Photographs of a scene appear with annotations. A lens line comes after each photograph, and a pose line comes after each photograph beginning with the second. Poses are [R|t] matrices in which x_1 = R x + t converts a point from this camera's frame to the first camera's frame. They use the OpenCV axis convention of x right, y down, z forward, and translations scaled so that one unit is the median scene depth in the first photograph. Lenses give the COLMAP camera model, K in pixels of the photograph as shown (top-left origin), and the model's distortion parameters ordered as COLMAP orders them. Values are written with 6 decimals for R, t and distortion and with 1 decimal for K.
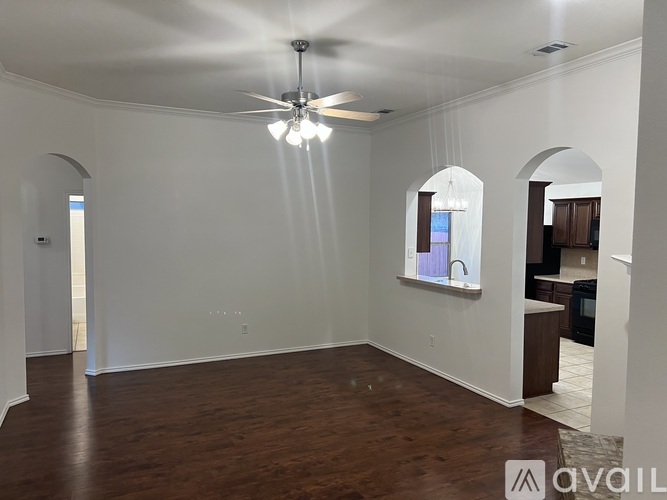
lens RADIAL K [[514.2, 0, 346.6], [0, 514.2, 258.2], [0, 0, 1]] dist [0.044617, -0.026574]
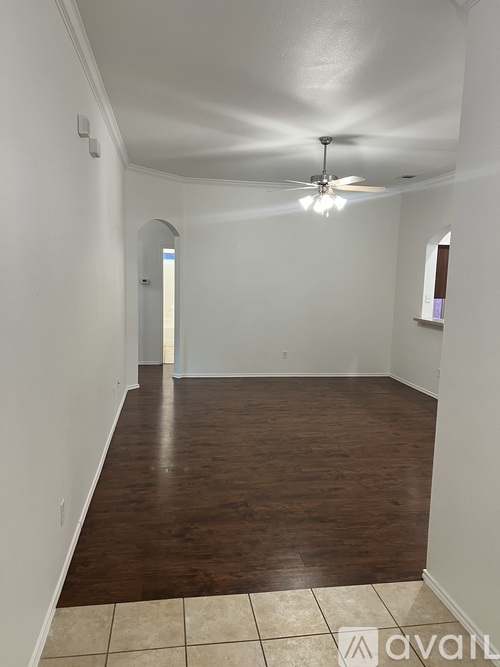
lens RADIAL K [[514.2, 0, 247.9], [0, 514.2, 333.7], [0, 0, 1]] dist [0.044617, -0.026574]
pose [[0.954952, 0.049102, -0.292670, 0.124436], [-0.035439, 0.998028, 0.051810, 0.034885], [0.294637, -0.039105, 0.954809, -0.350234]]
